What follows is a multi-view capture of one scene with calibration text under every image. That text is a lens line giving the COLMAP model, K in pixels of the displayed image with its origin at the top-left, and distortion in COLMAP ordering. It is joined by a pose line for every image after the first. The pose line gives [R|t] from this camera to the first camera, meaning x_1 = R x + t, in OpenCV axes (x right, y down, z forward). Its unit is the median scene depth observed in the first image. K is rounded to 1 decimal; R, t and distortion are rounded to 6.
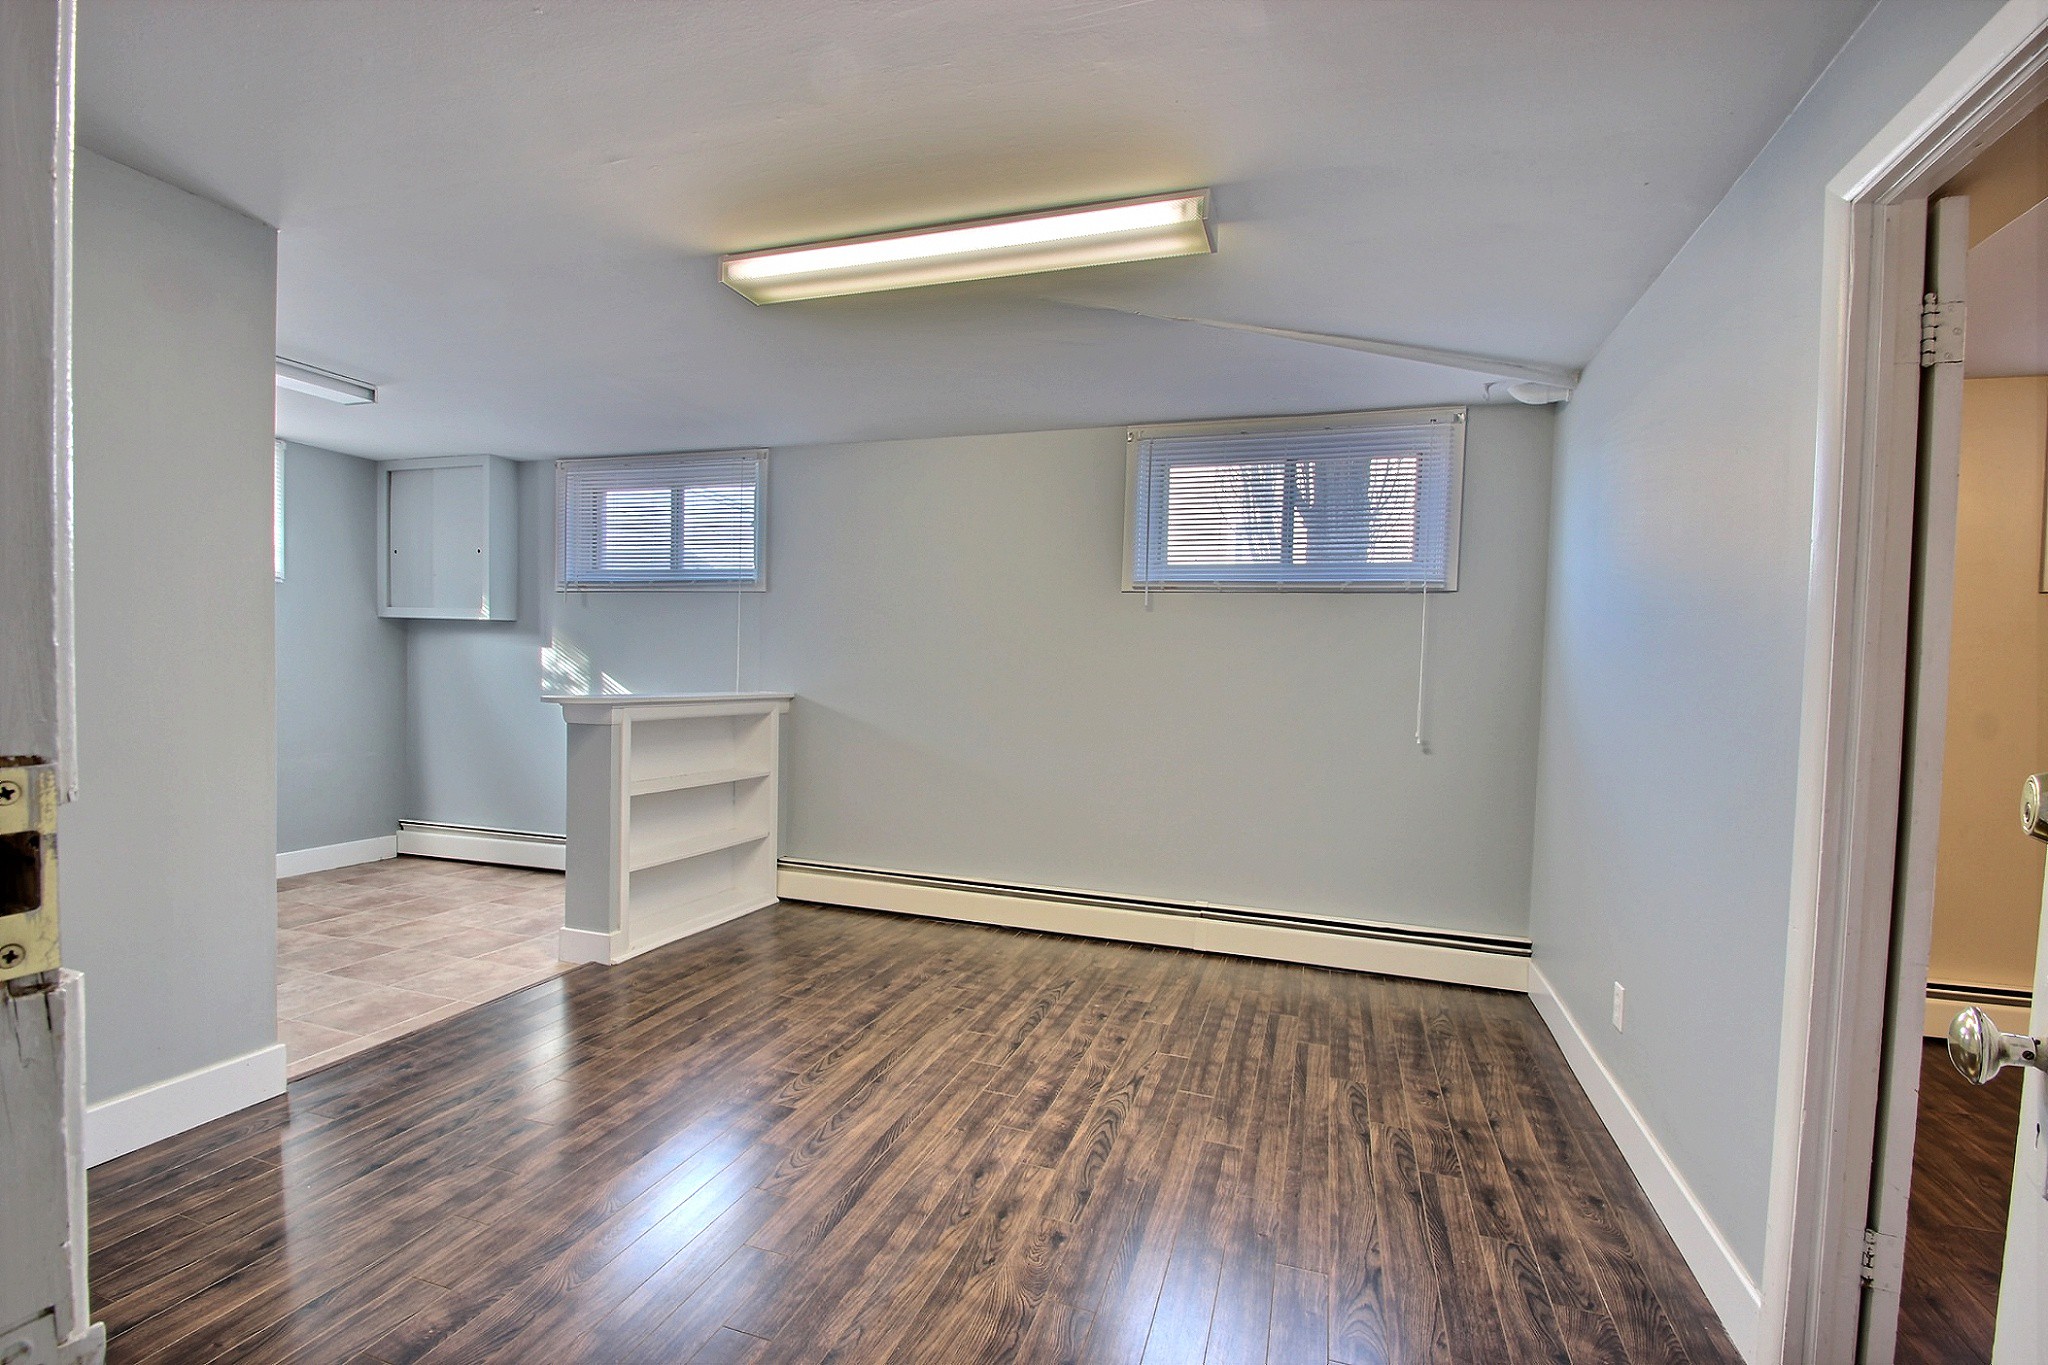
lens RADIAL K [[955.7, 0, 1013.3], [0, 955.7, 683.7], [0, 0, 1]] dist [-0.003089, -0.000385]
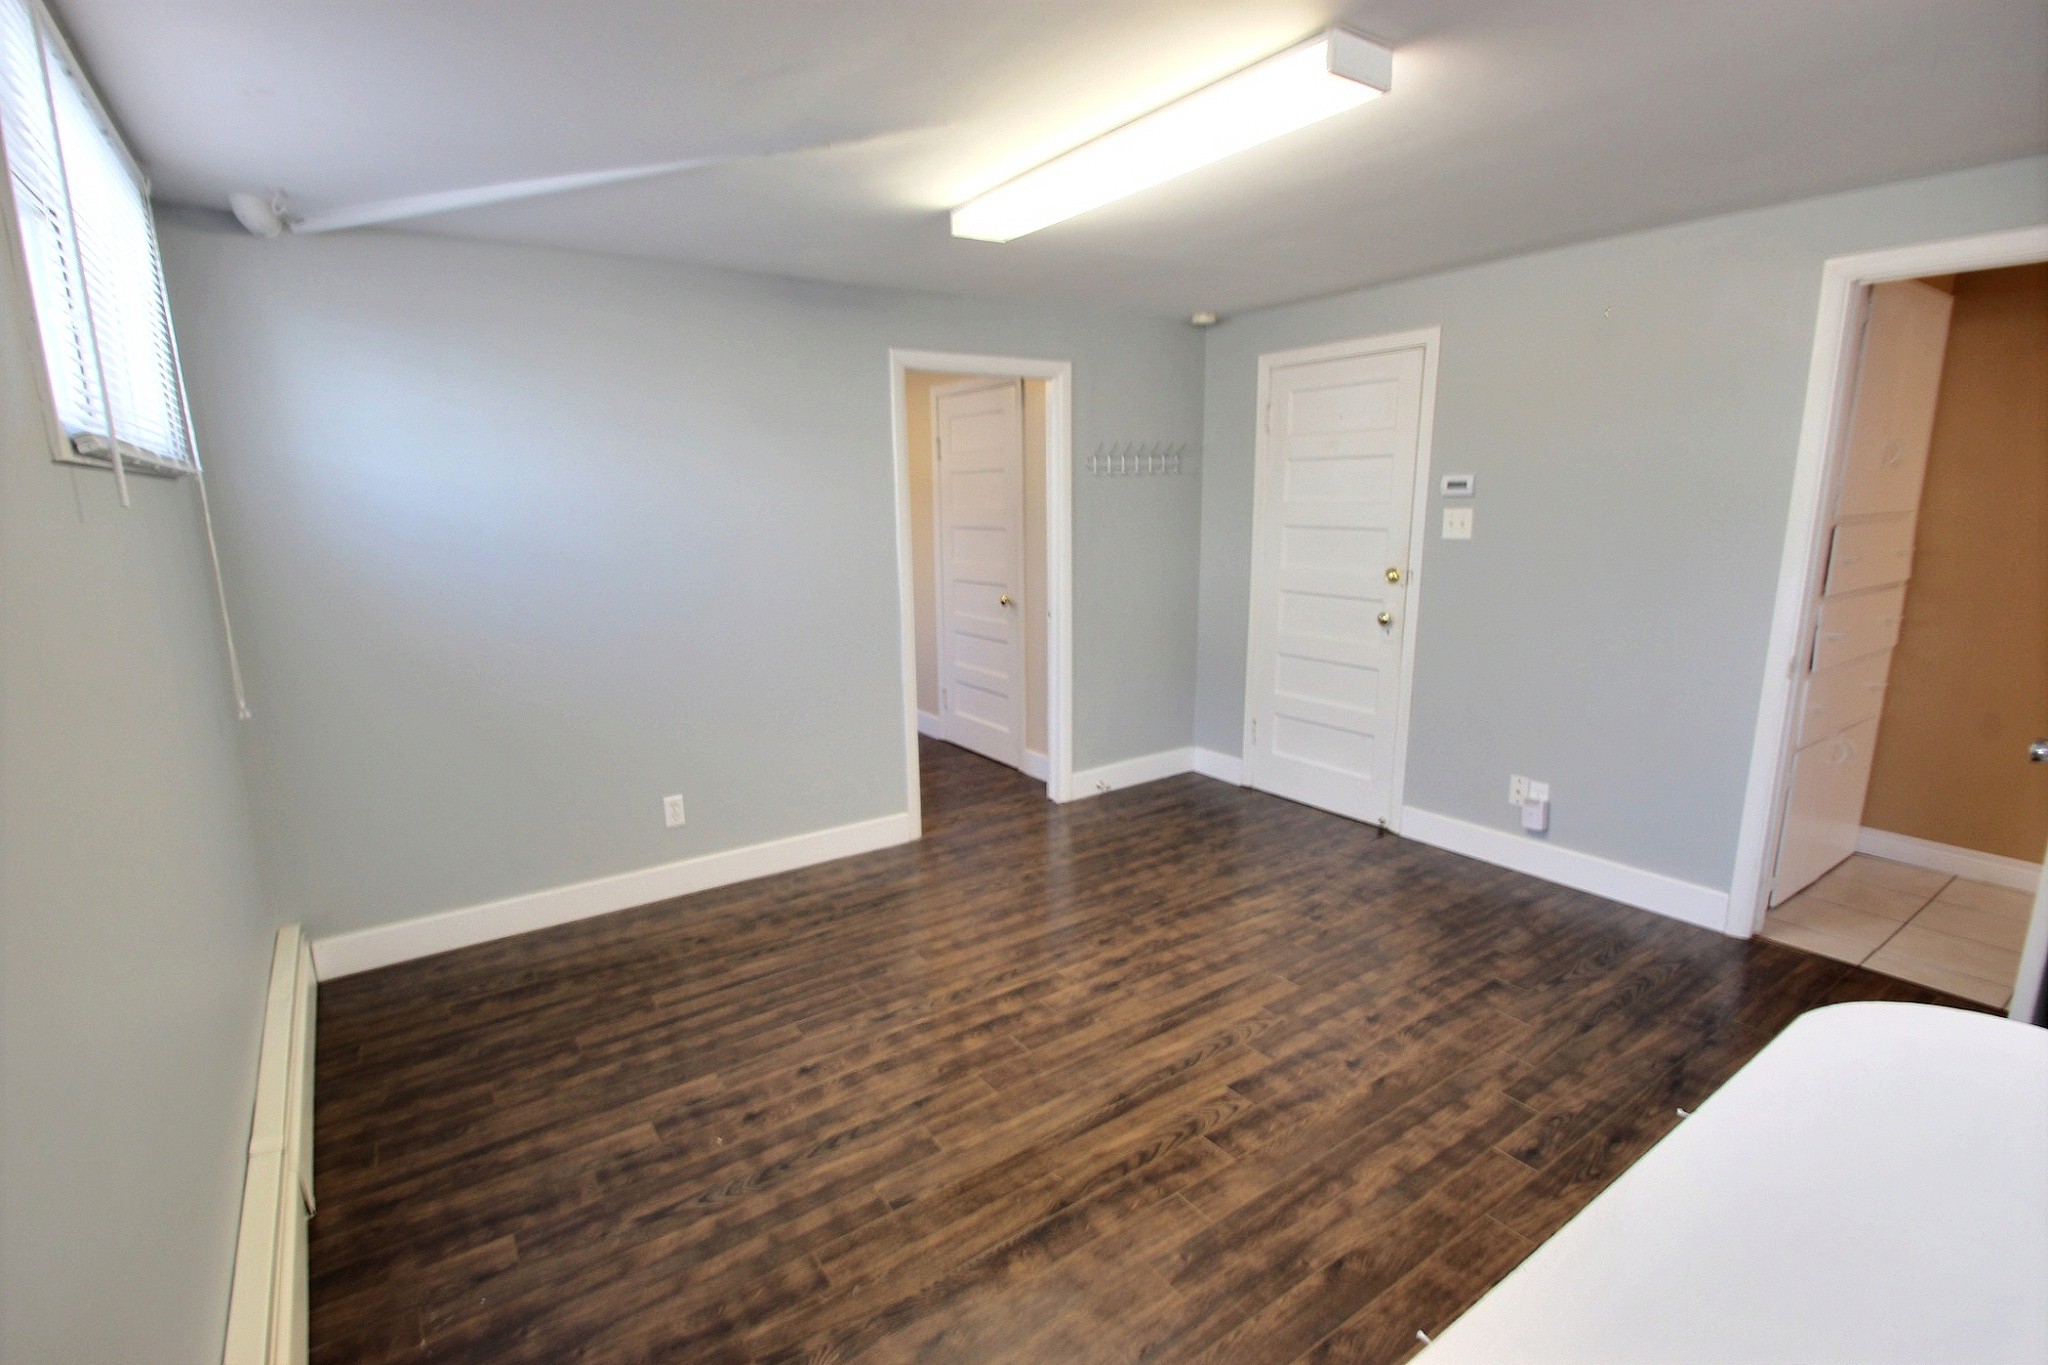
lens RADIAL K [[955.7, 0, 1024.9], [0, 955.7, 688.6], [0, 0, 1]] dist [-0.003089, -0.000385]
pose [[-0.810520, -0.132911, 0.570431, -0.508050], [0.002527, 0.973110, 0.230325, -0.138345], [-0.585705, 0.188125, -0.788390, 1.647056]]
